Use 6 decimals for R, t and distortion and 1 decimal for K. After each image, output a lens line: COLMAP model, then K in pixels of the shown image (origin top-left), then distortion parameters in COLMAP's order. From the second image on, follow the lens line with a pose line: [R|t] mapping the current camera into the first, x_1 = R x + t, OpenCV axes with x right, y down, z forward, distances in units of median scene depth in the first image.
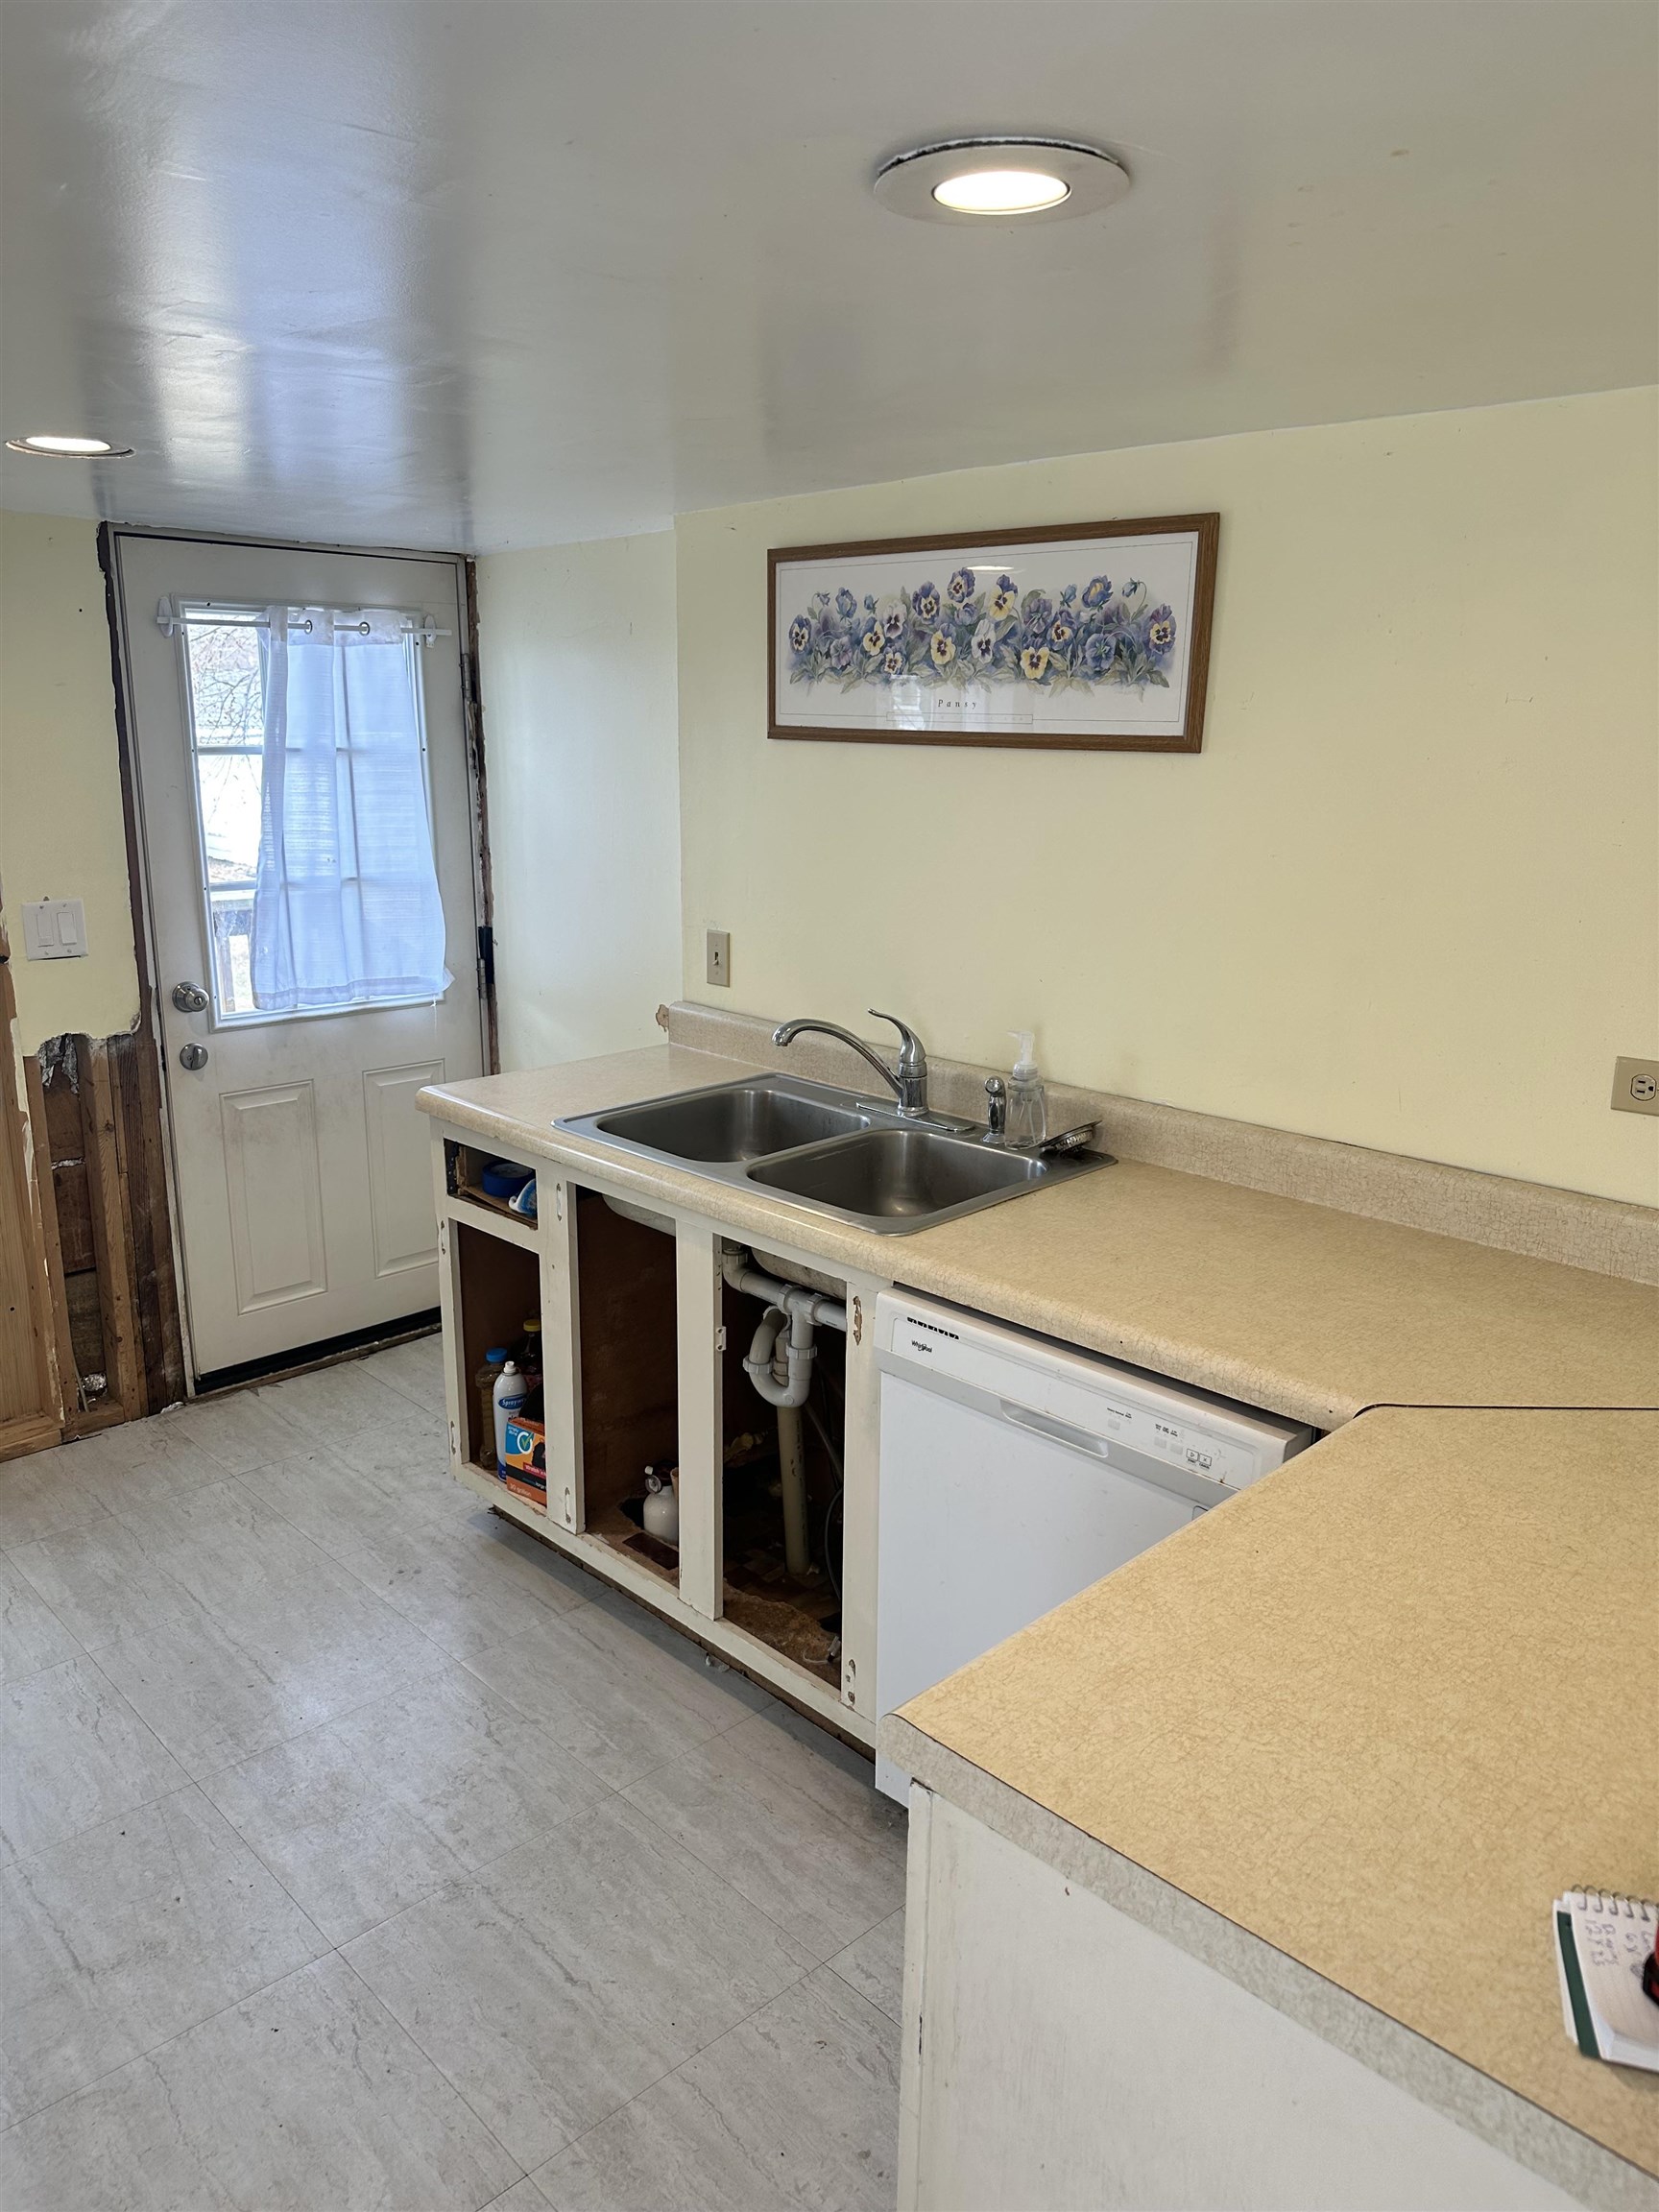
lens RADIAL K [[1553.6, 0, 825.1], [0, 1553.6, 1105.7], [0, 0, 1]] dist [0.001912, -0.007305]
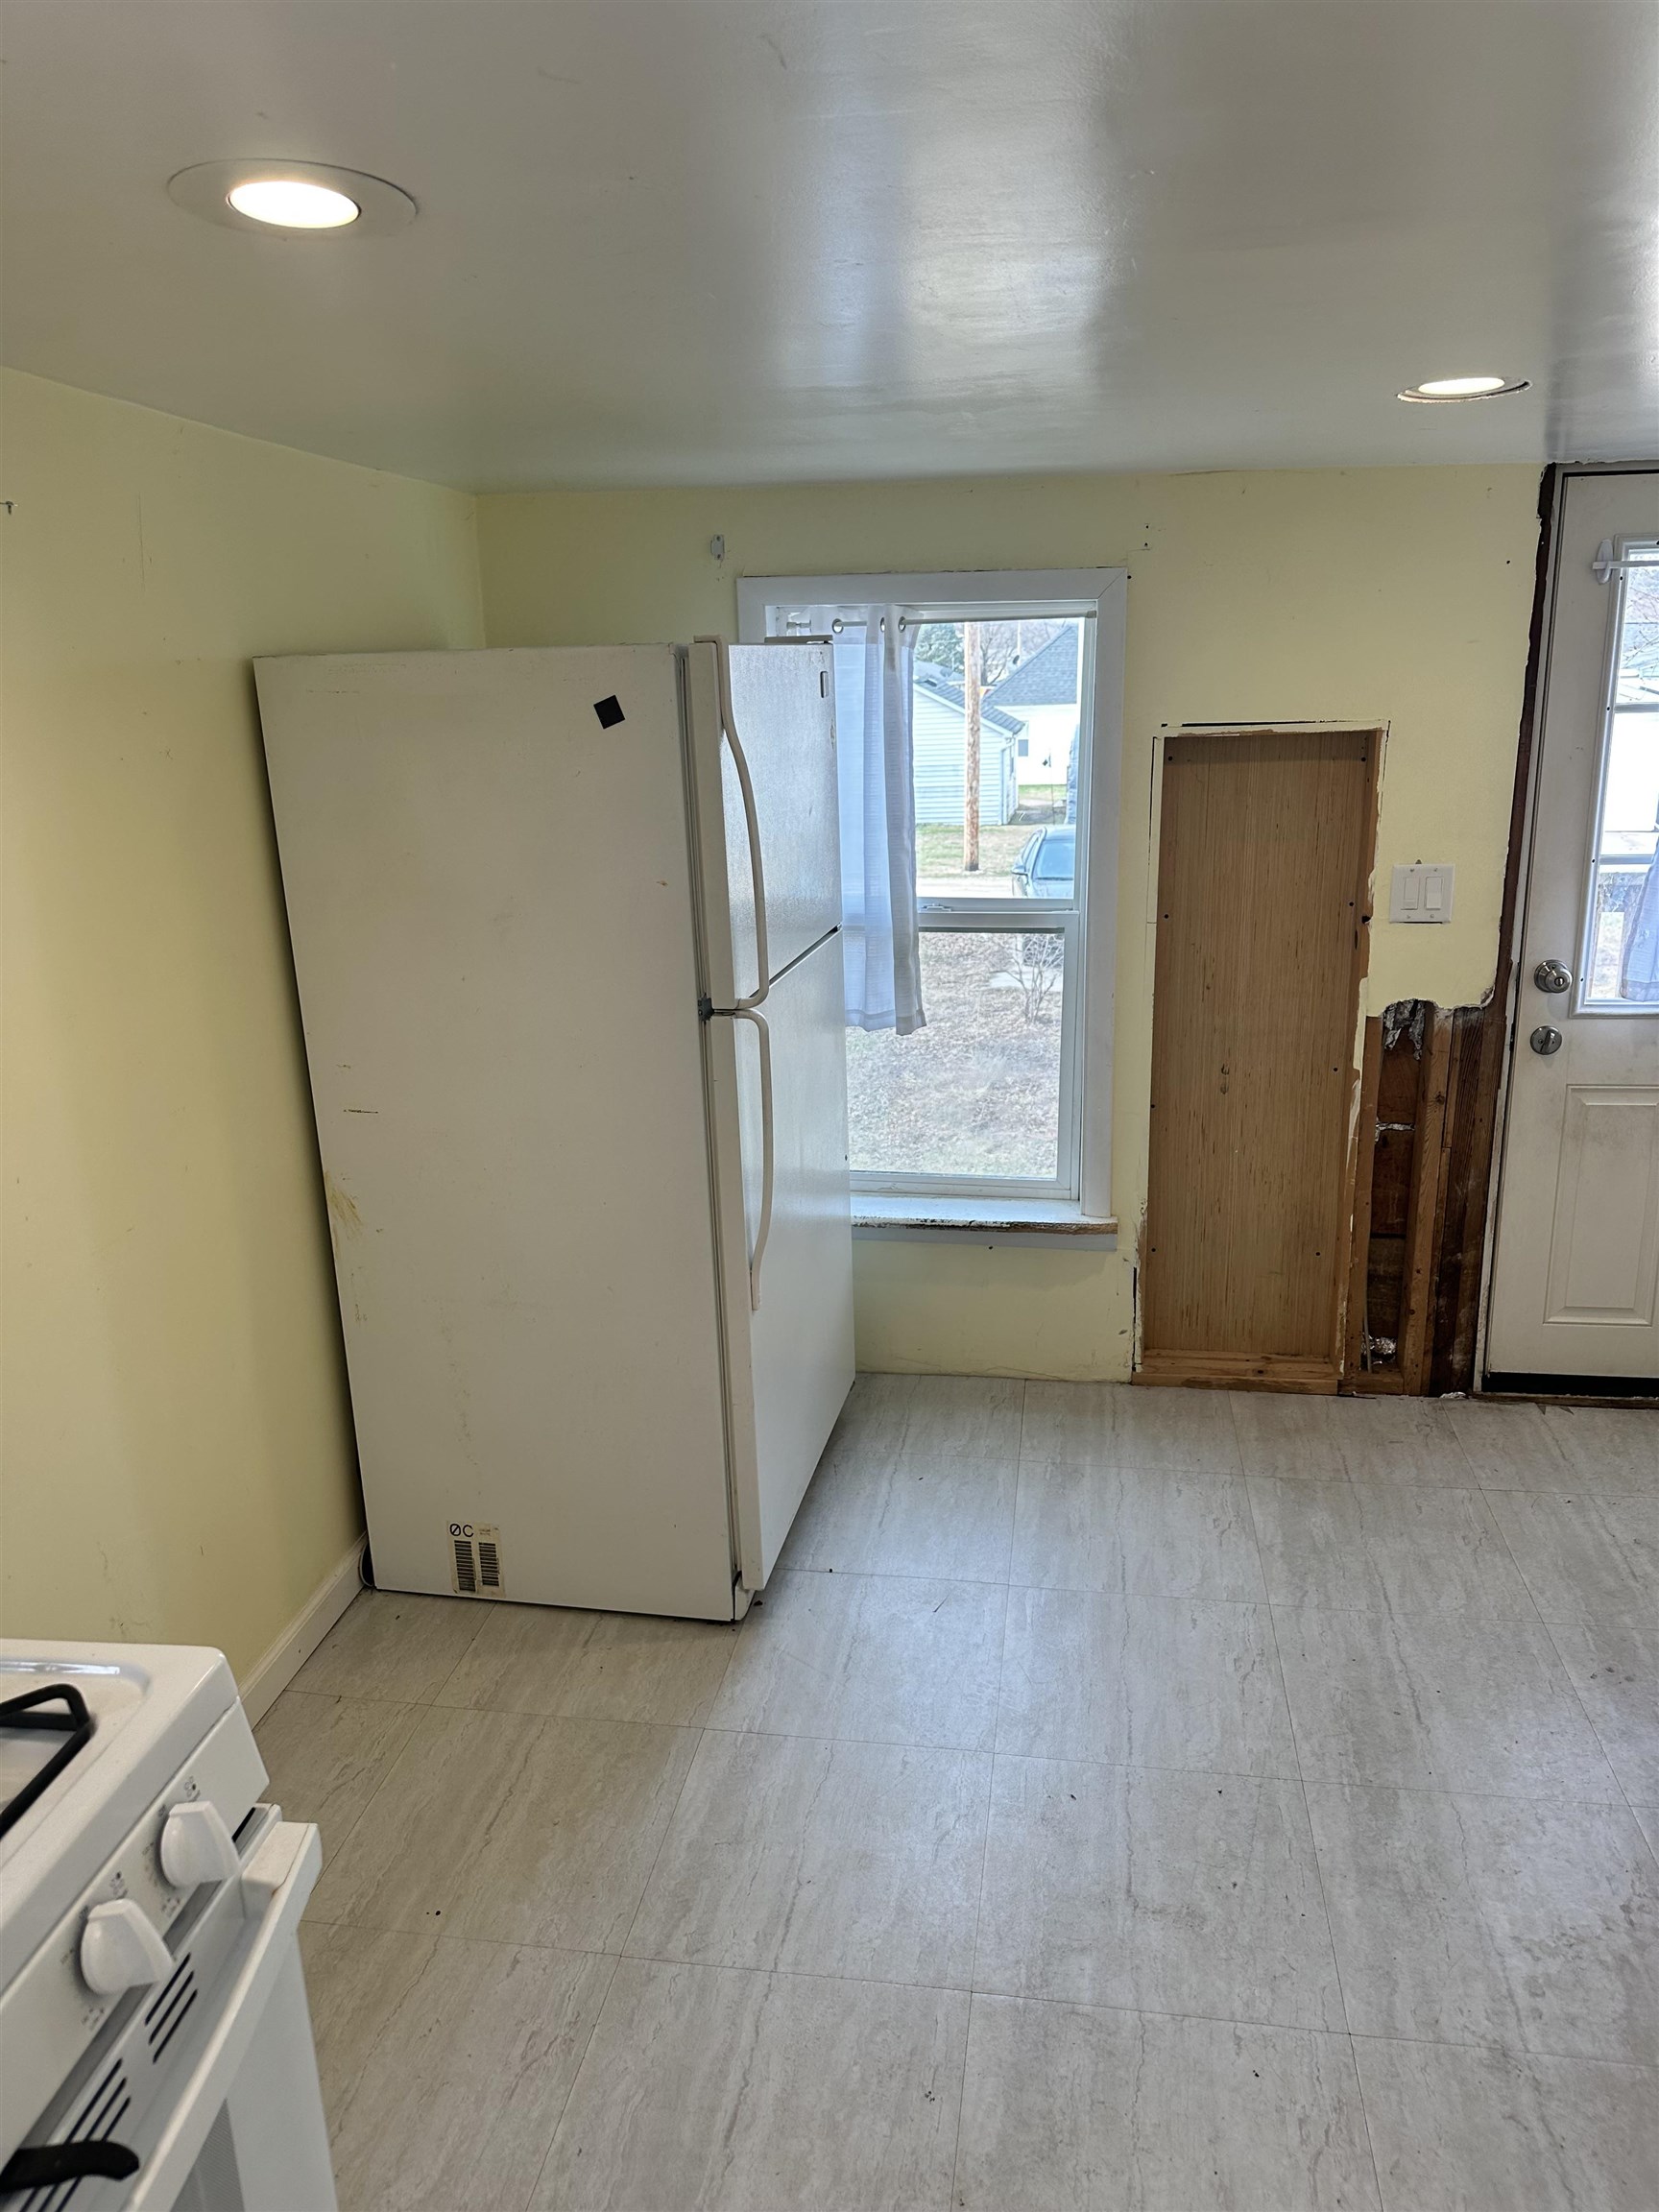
lens RADIAL K [[1553.6, 0, 829.7], [0, 1553.6, 1106.8], [0, 0, 1]] dist [0.001912, -0.007305]
pose [[0.607580, 0.183656, -0.772734, 0.065228], [-0.161153, 0.981168, 0.106485, -0.025165], [0.777738, 0.059830, 0.625735, 0.098997]]
